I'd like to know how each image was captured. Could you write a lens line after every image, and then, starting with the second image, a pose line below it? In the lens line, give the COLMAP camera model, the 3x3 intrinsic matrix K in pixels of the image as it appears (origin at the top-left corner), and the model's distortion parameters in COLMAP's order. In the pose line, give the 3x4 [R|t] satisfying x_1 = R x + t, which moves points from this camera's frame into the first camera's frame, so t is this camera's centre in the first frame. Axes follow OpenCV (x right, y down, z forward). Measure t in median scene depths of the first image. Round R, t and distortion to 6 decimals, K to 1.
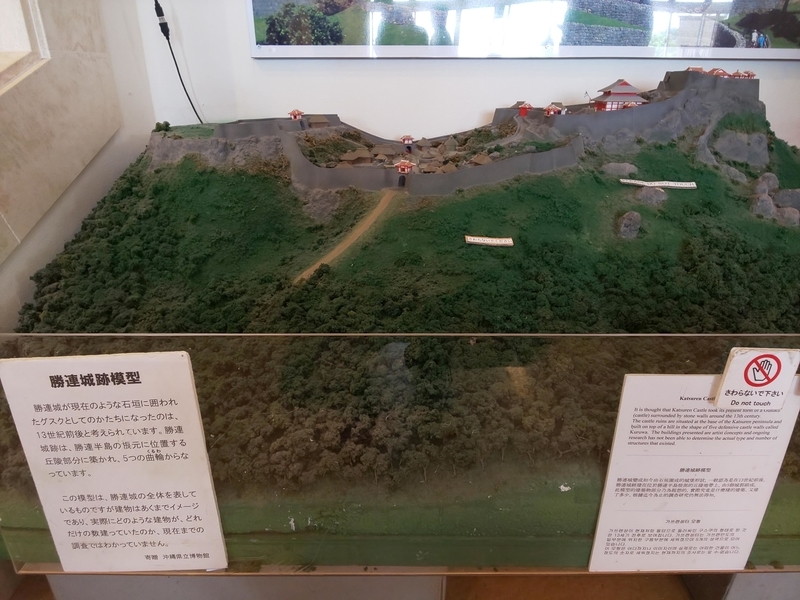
lens RADIAL K [[466.1, 0, 400.8], [0, 466.1, 300.4], [0, 0, 1]] dist [0.018768, -0.002400]
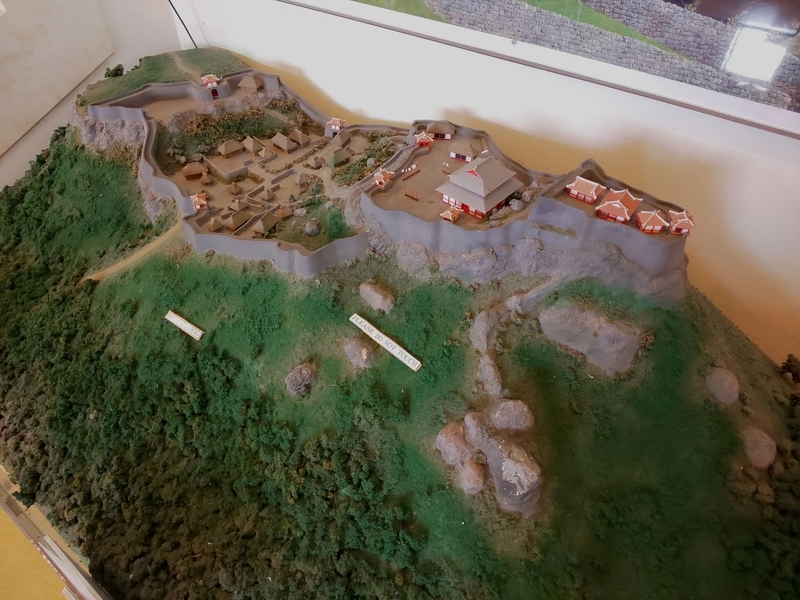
lens RADIAL K [[466.1, 0, 400.3], [0, 466.1, 299.3], [0, 0, 1]] dist [0.018768, -0.002400]
pose [[0.812943, 0.423260, -0.399969, 0.797513], [-0.255697, 0.876515, 0.407849, -0.593931], [0.523204, -0.229287, 0.820783, 0.370236]]
